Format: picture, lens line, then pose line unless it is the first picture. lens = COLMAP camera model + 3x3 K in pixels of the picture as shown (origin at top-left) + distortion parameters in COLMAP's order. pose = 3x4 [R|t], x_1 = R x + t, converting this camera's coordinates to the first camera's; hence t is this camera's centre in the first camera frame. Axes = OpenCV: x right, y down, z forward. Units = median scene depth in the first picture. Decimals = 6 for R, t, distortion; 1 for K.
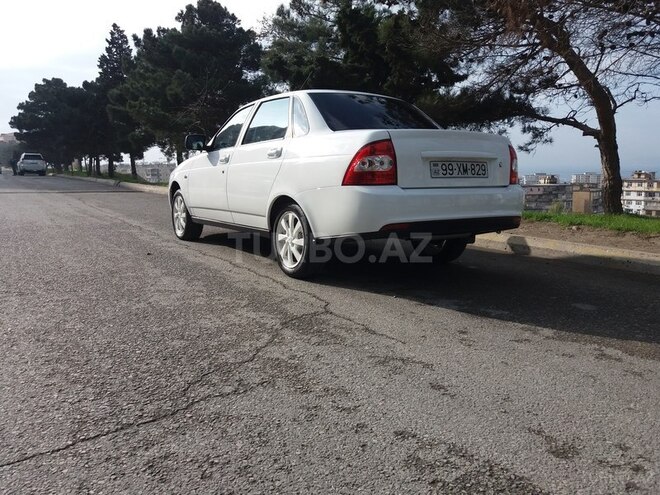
lens RADIAL K [[539.4, 0, 319.0], [0, 539.4, 244.1], [0, 0, 1]] dist [0.035262, -0.071472]
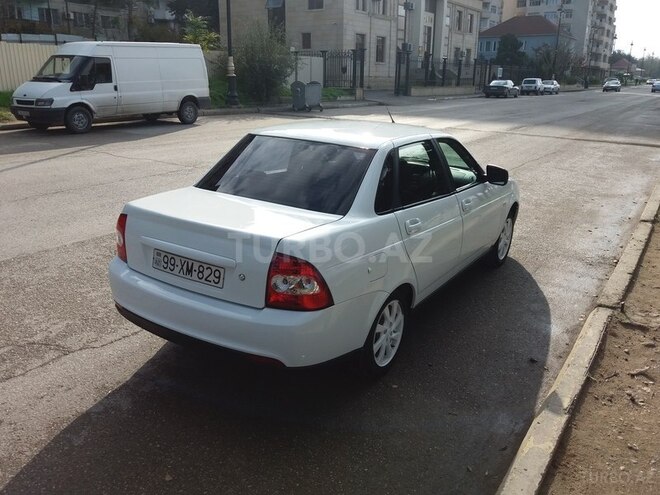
lens RADIAL K [[539.4, 0, 330.5], [0, 539.4, 243.7], [0, 0, 1]] dist [0.035262, -0.071472]
pose [[0.423400, 0.274881, -0.863234, 0.750229], [-0.141153, 0.961236, 0.236855, -0.284818], [0.894879, 0.021564, 0.445788, 0.613184]]
